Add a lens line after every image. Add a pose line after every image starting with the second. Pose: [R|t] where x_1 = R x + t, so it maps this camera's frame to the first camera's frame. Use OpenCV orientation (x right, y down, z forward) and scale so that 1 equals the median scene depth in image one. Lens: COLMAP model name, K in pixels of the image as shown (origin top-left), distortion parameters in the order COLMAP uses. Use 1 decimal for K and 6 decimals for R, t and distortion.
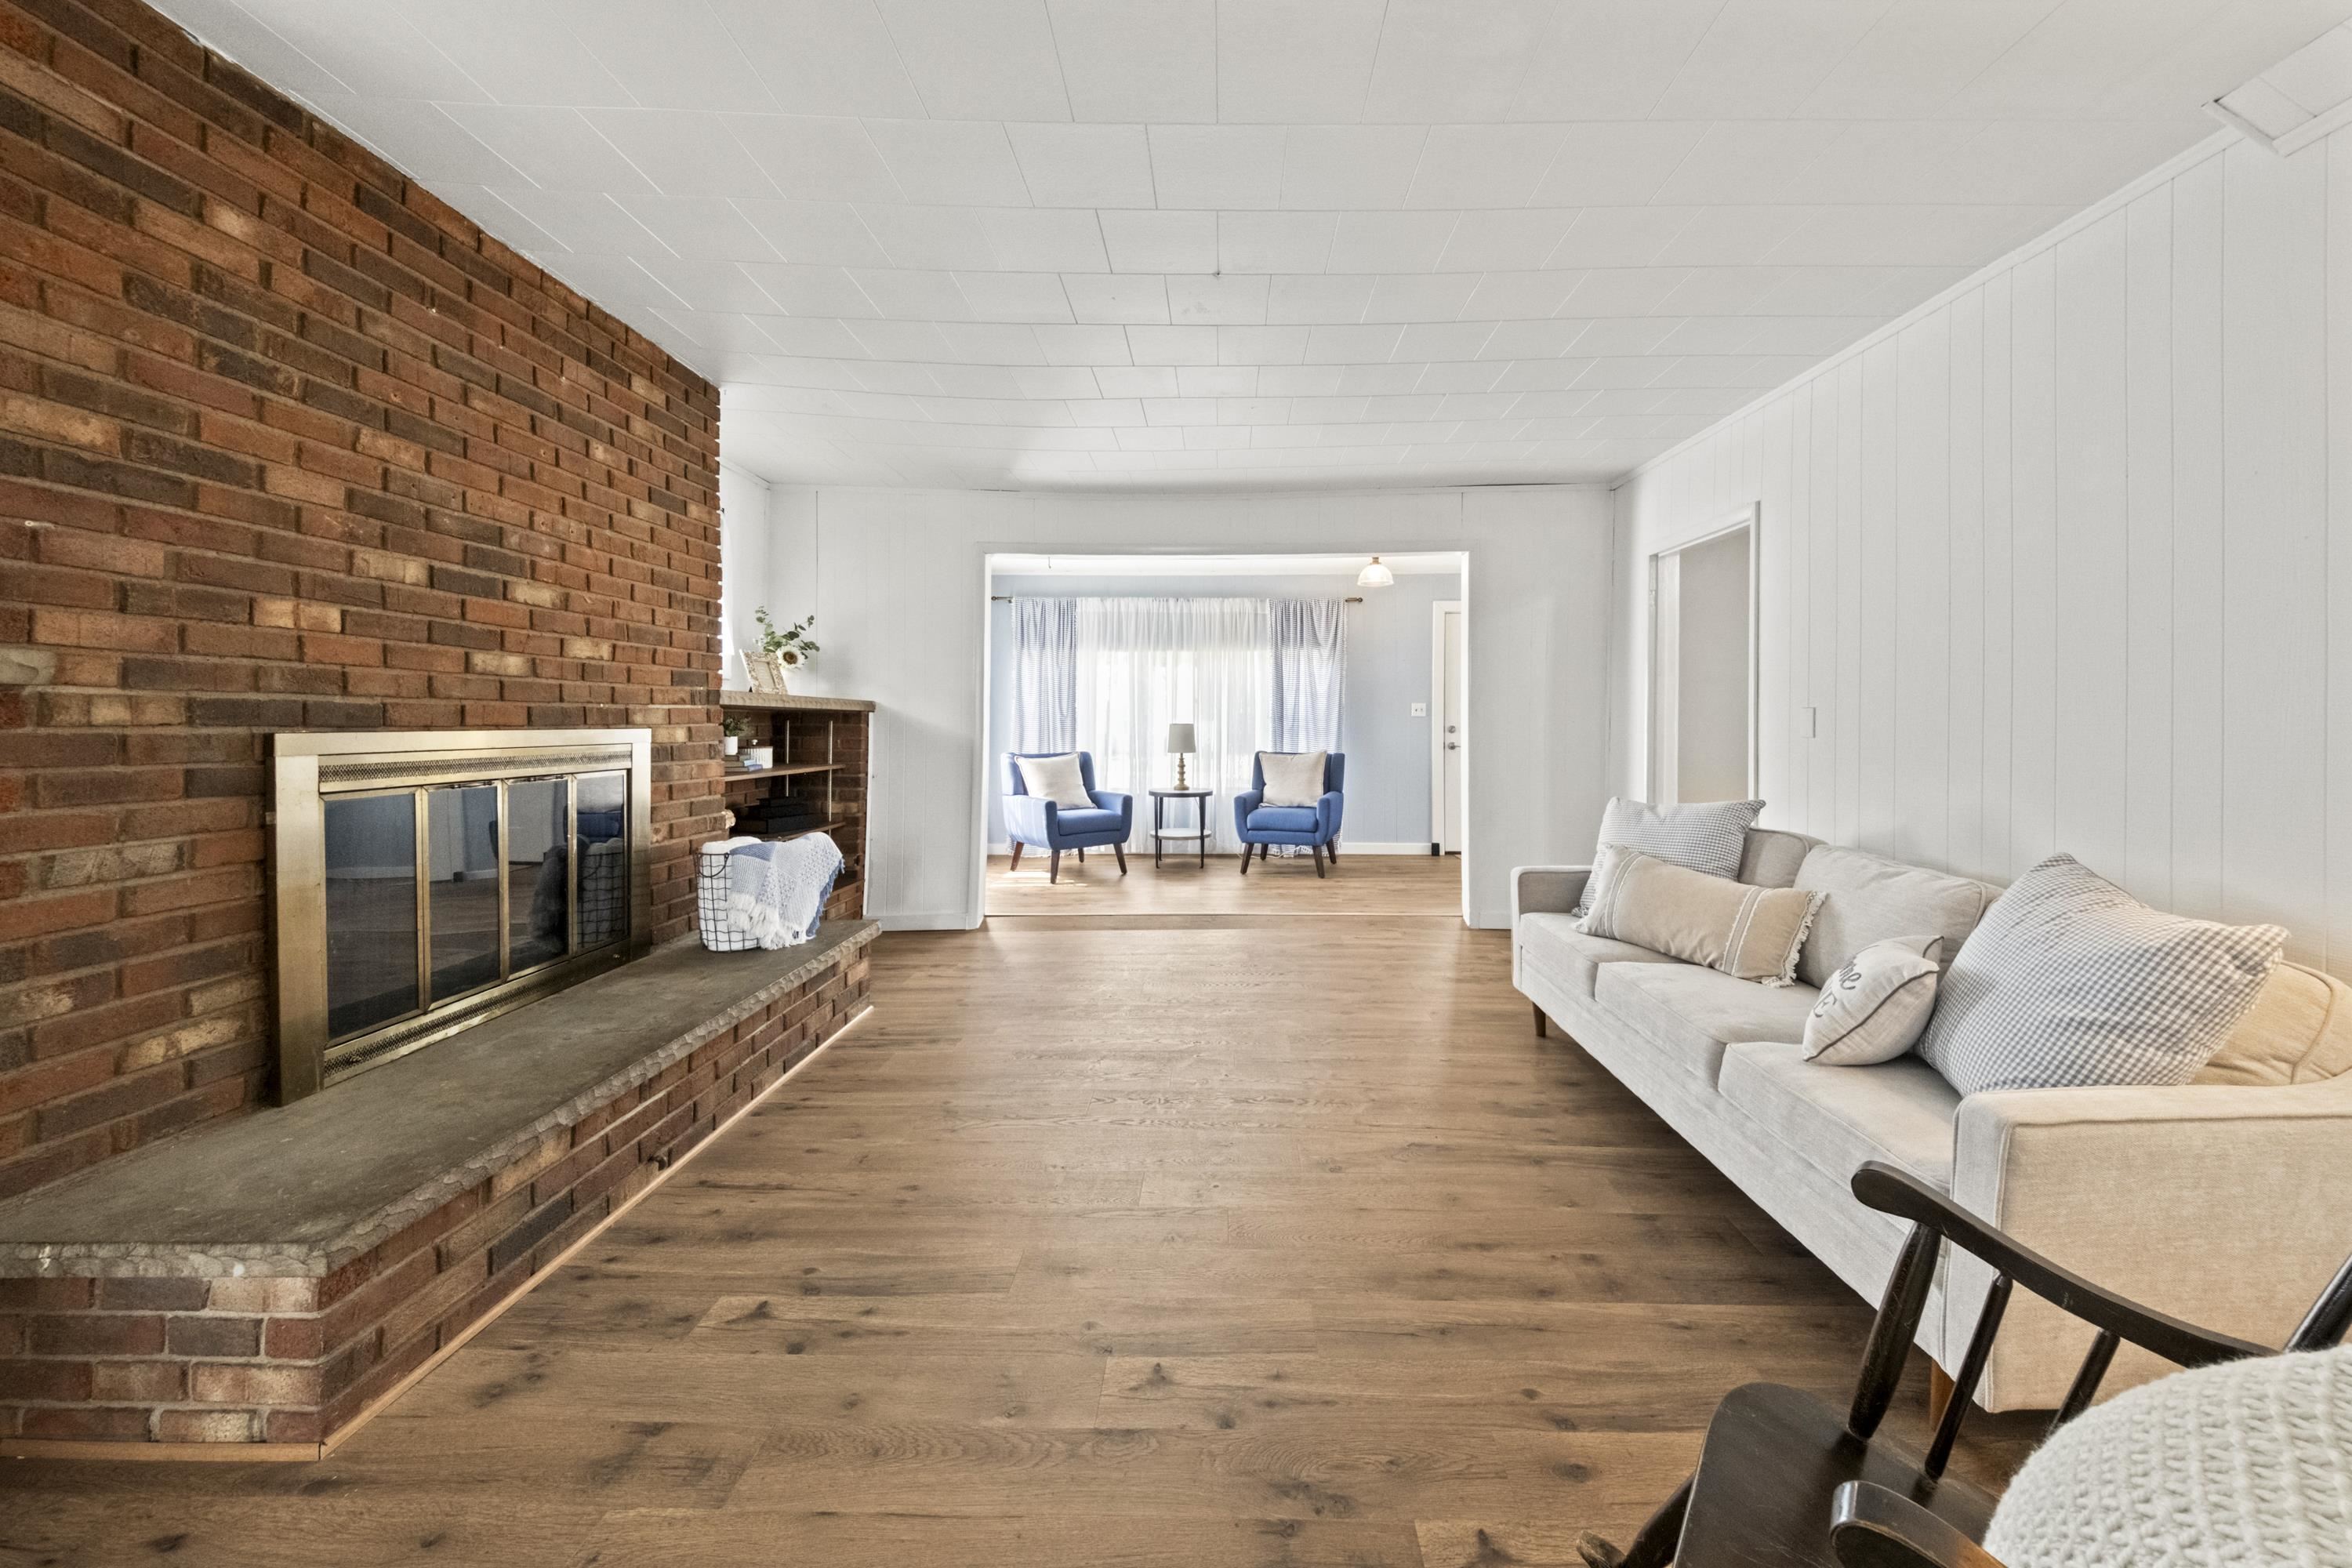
lens RADIAL K [[825.0, 0, 1264.9], [0, 825.0, 717.6], [0, 0, 1]] dist [0.017236, -0.006883]
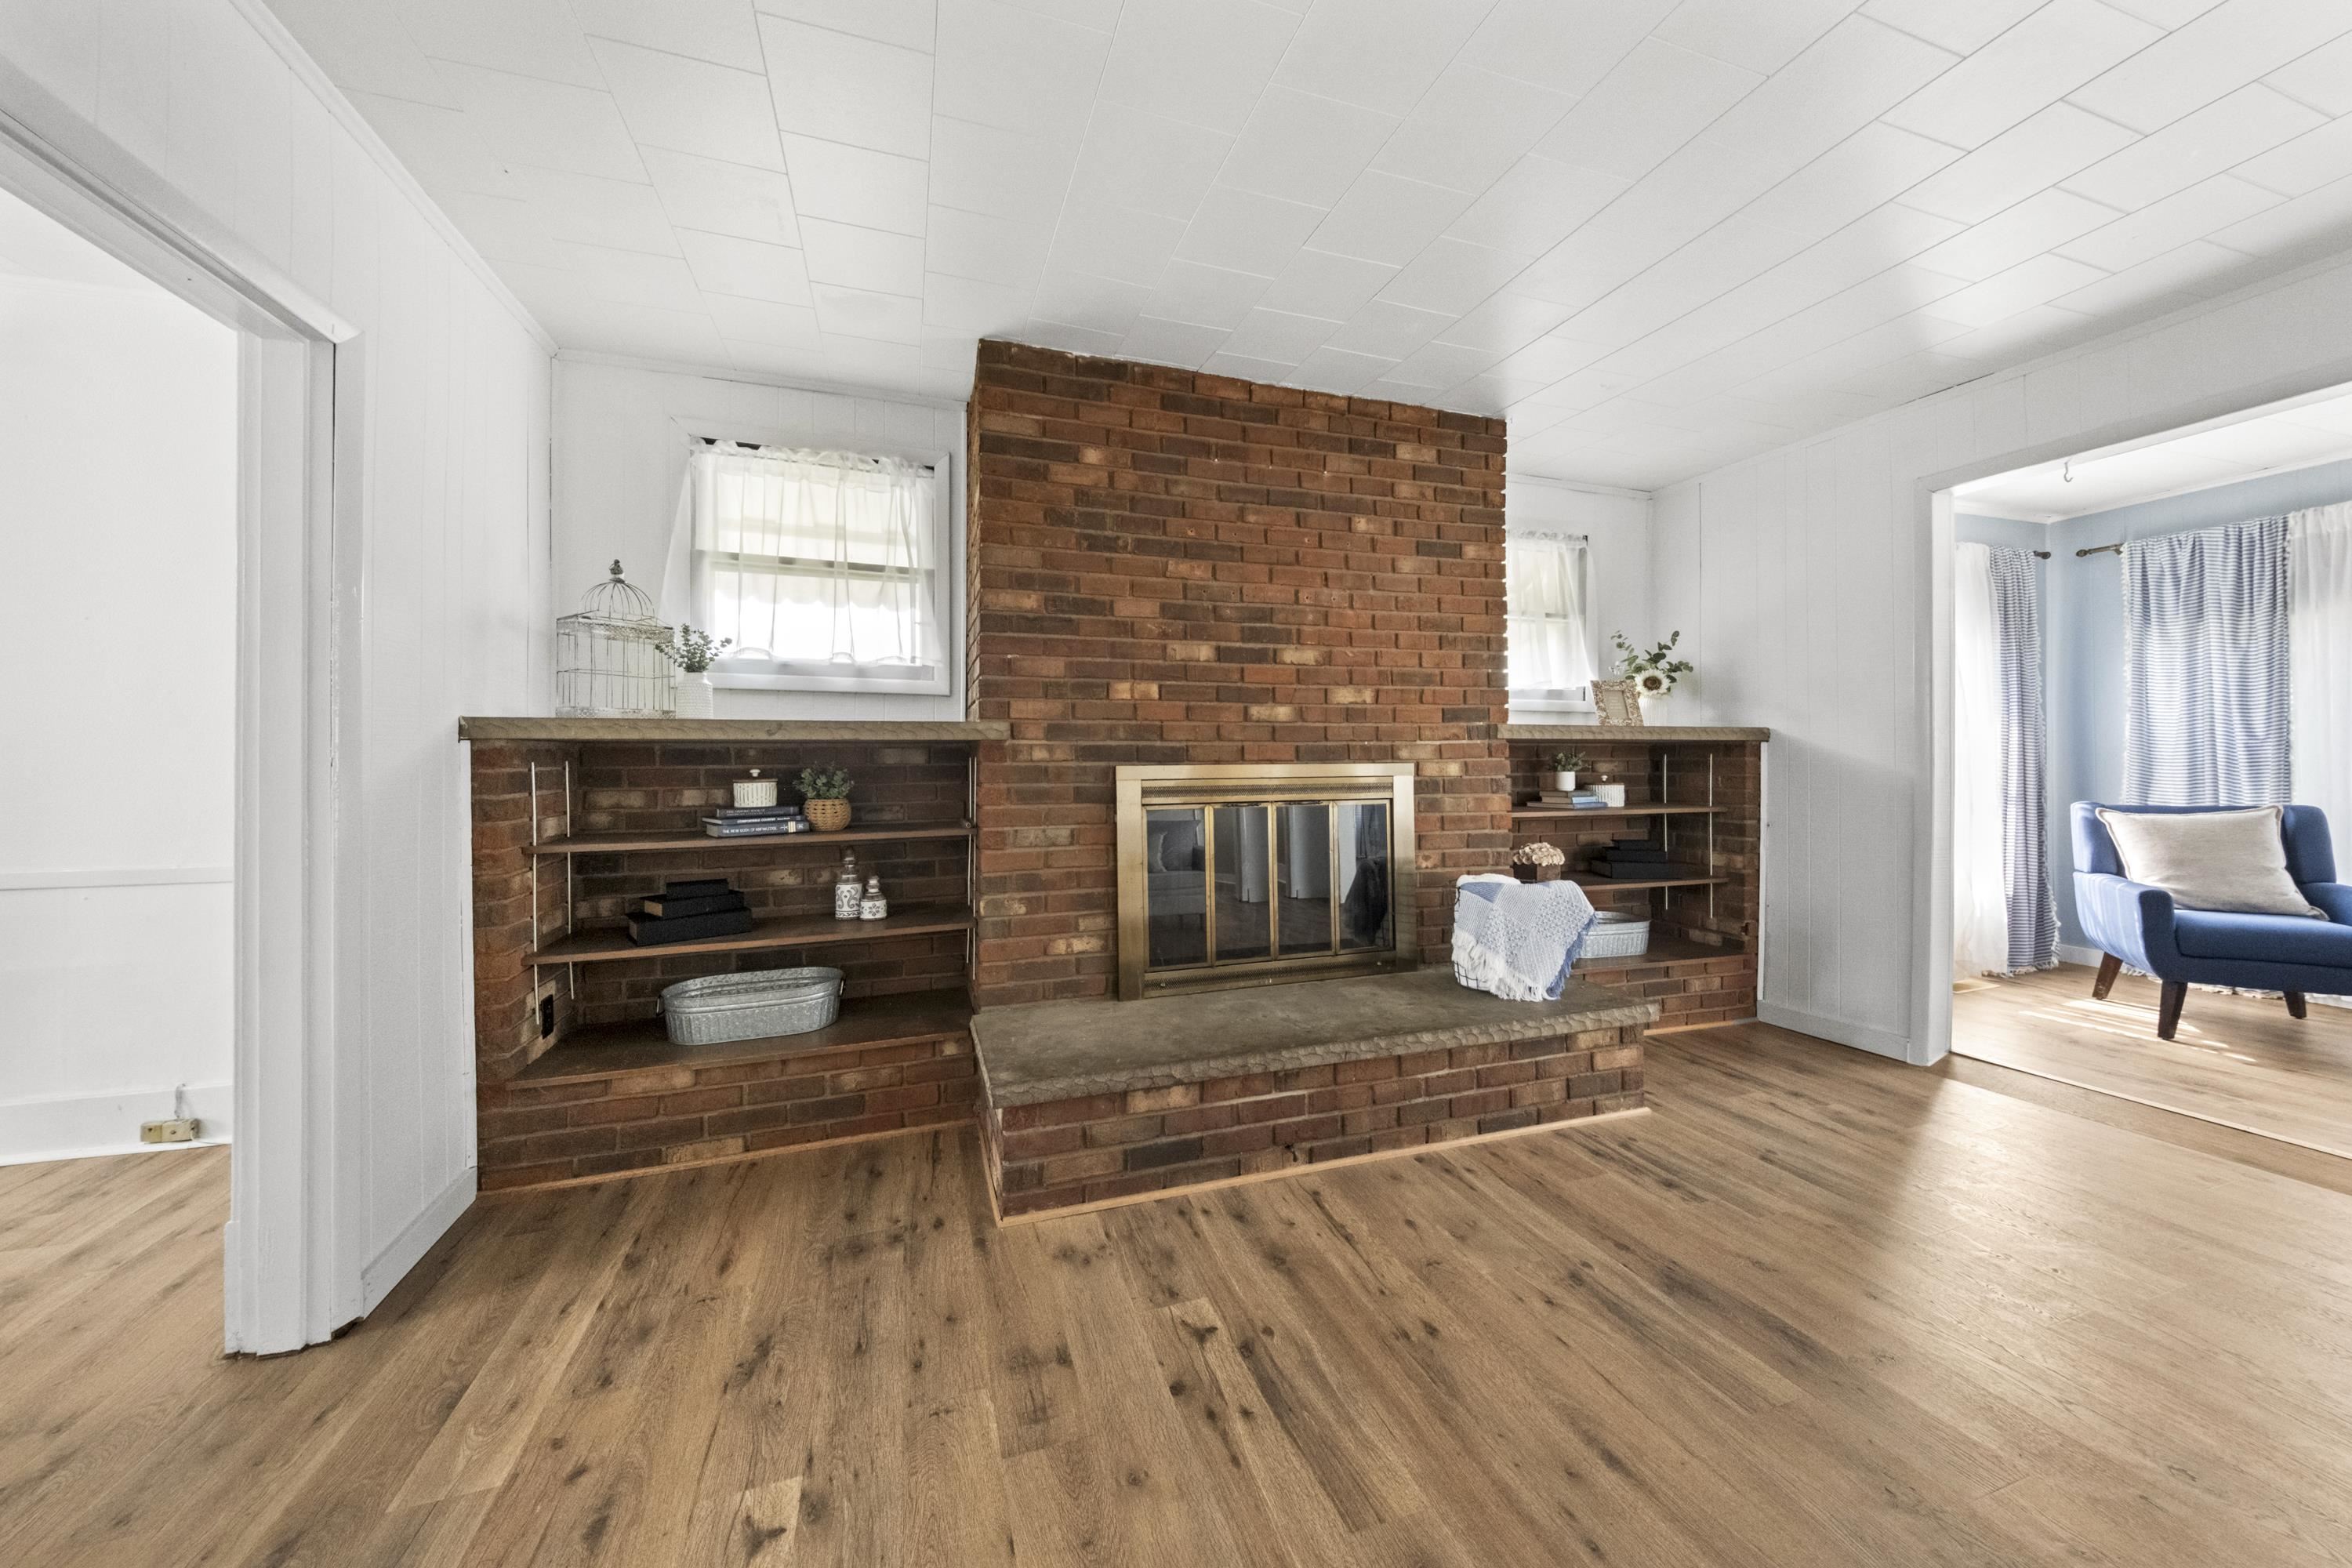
lens RADIAL K [[825.0, 0, 1169.7], [0, 825.0, 756.9], [0, 0, 1]] dist [0.017236, -0.006883]
pose [[0.266896, -0.015258, -0.963605, 0.259538], [0.015537, 0.999813, -0.011528, 0.015570], [0.963600, -0.011895, 0.267083, 0.490523]]
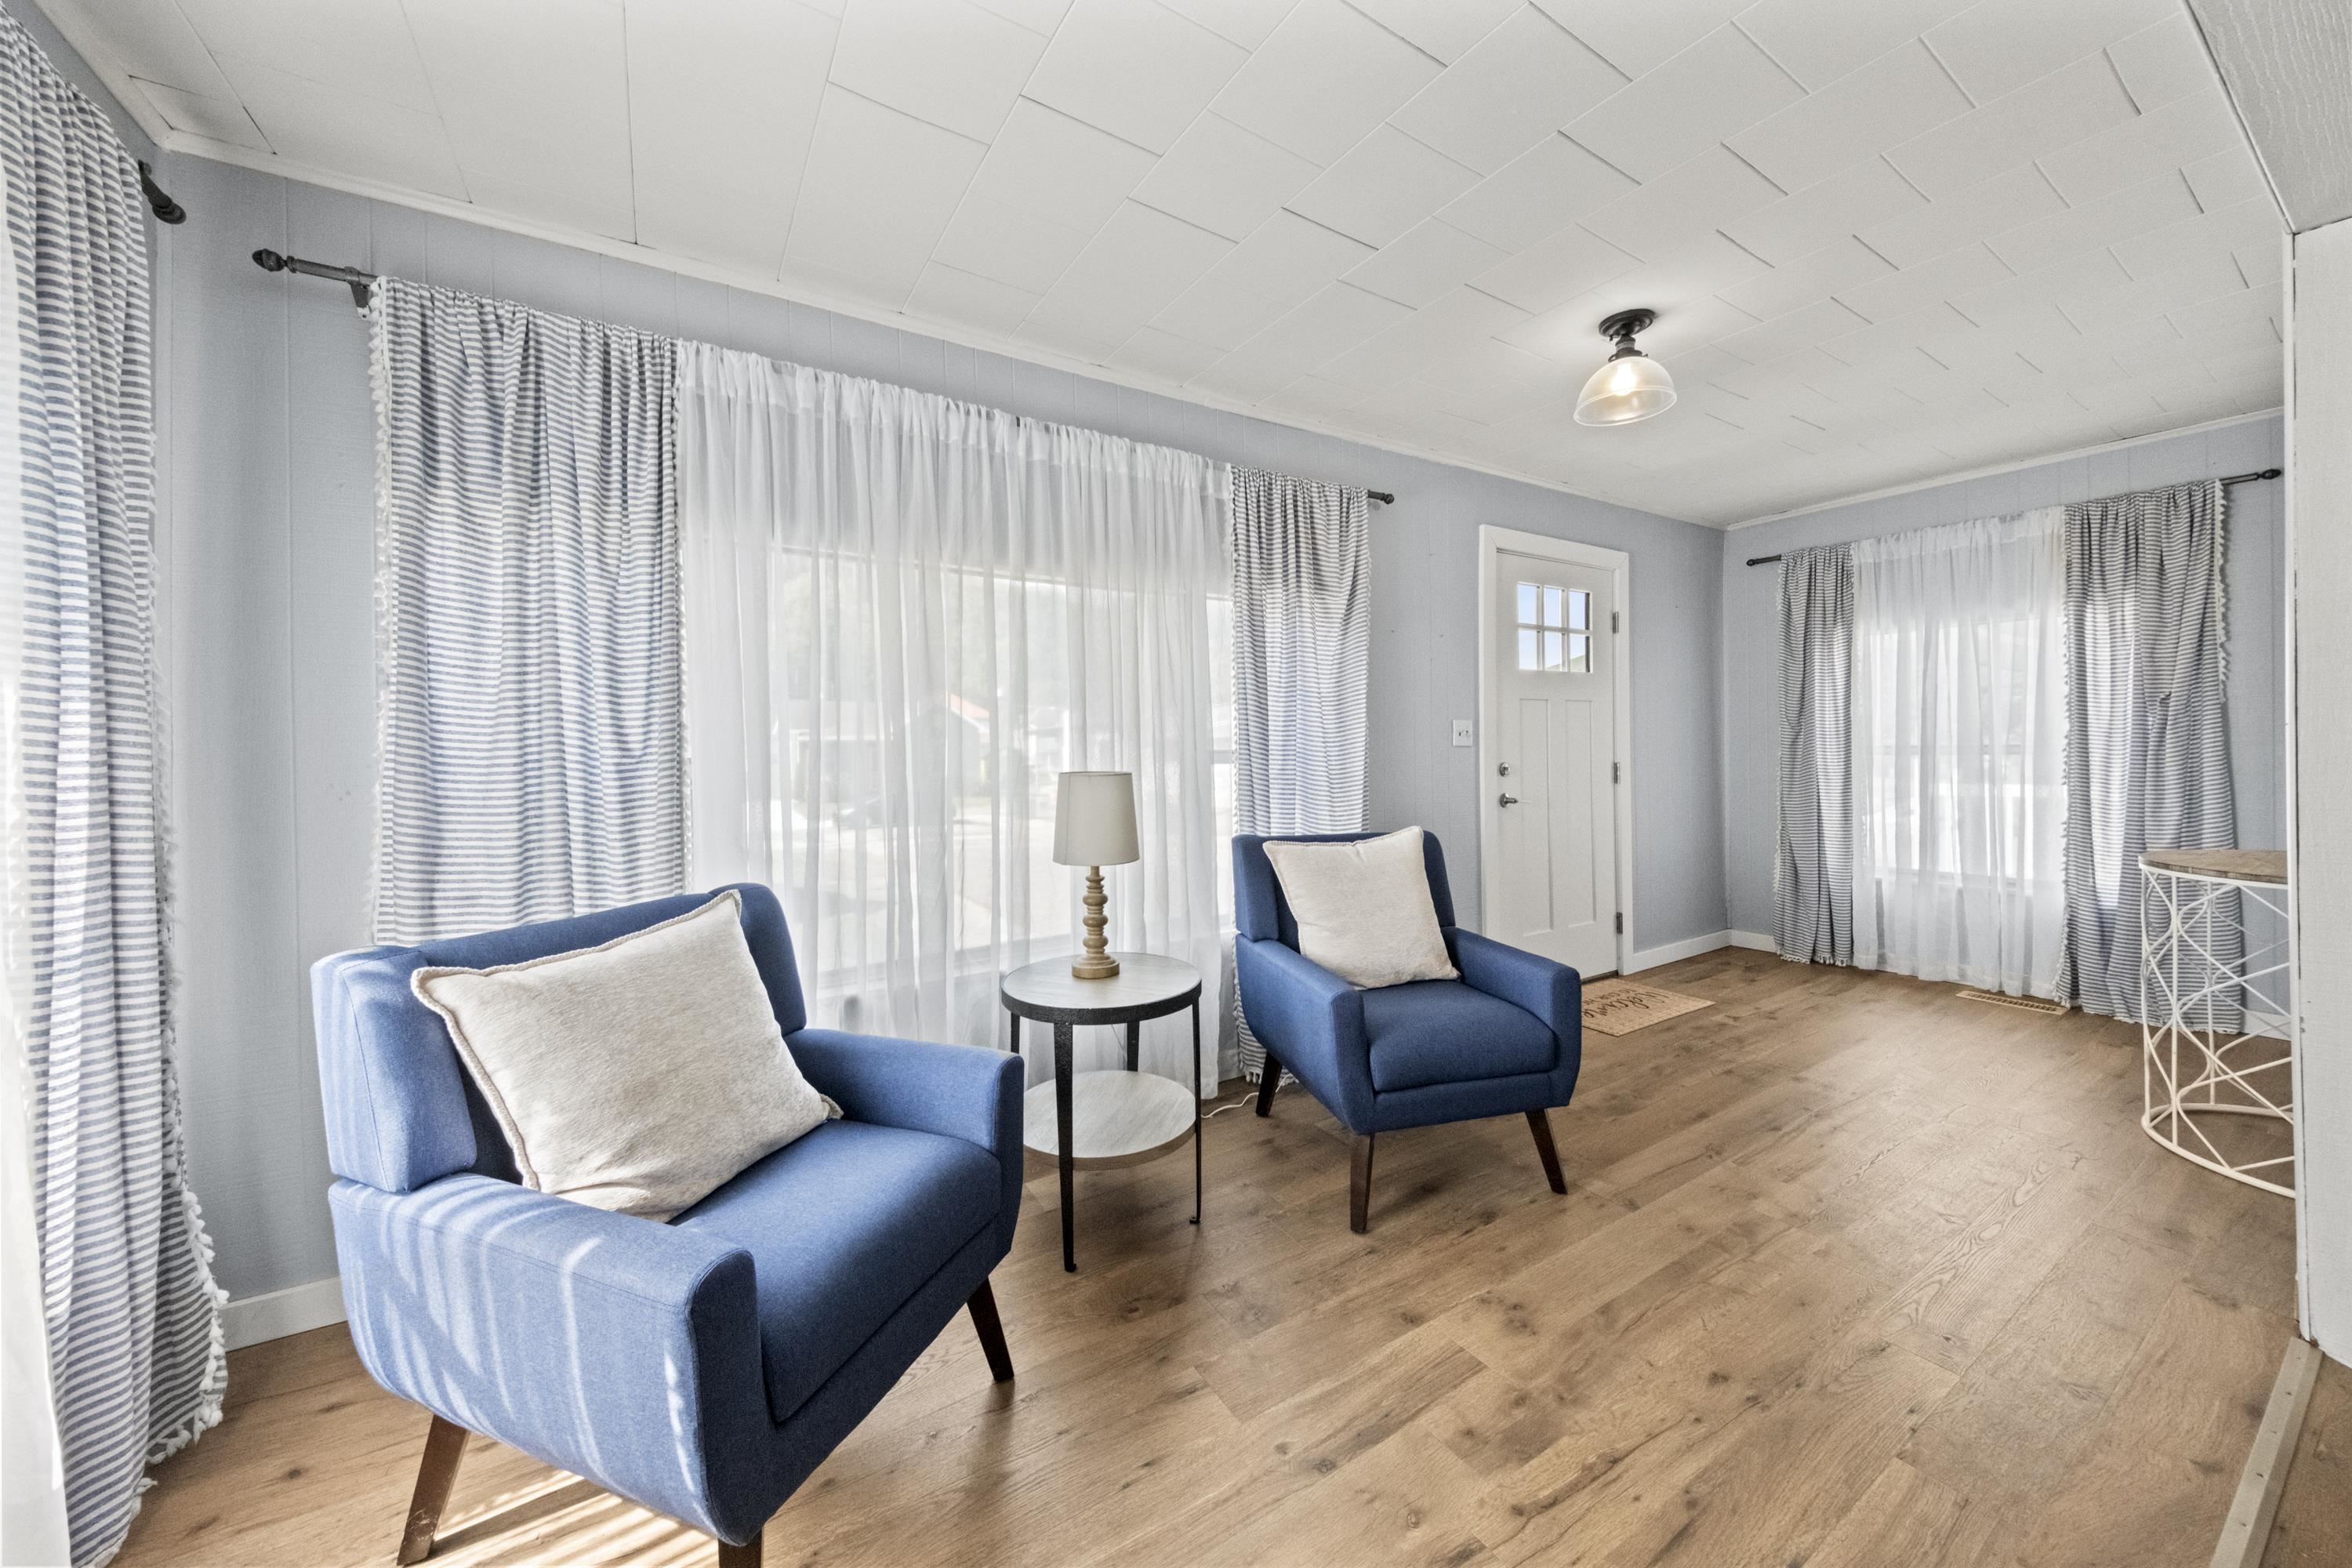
lens RADIAL K [[825.0, 0, 1225.3], [0, 825.0, 763.9], [0, 0, 1]] dist [0.017236, -0.006883]
pose [[0.887765, -0.020661, 0.459834, -0.560311], [0.019529, 0.999783, 0.007219, 0.009720], [-0.459883, 0.002571, 0.887976, 1.891676]]
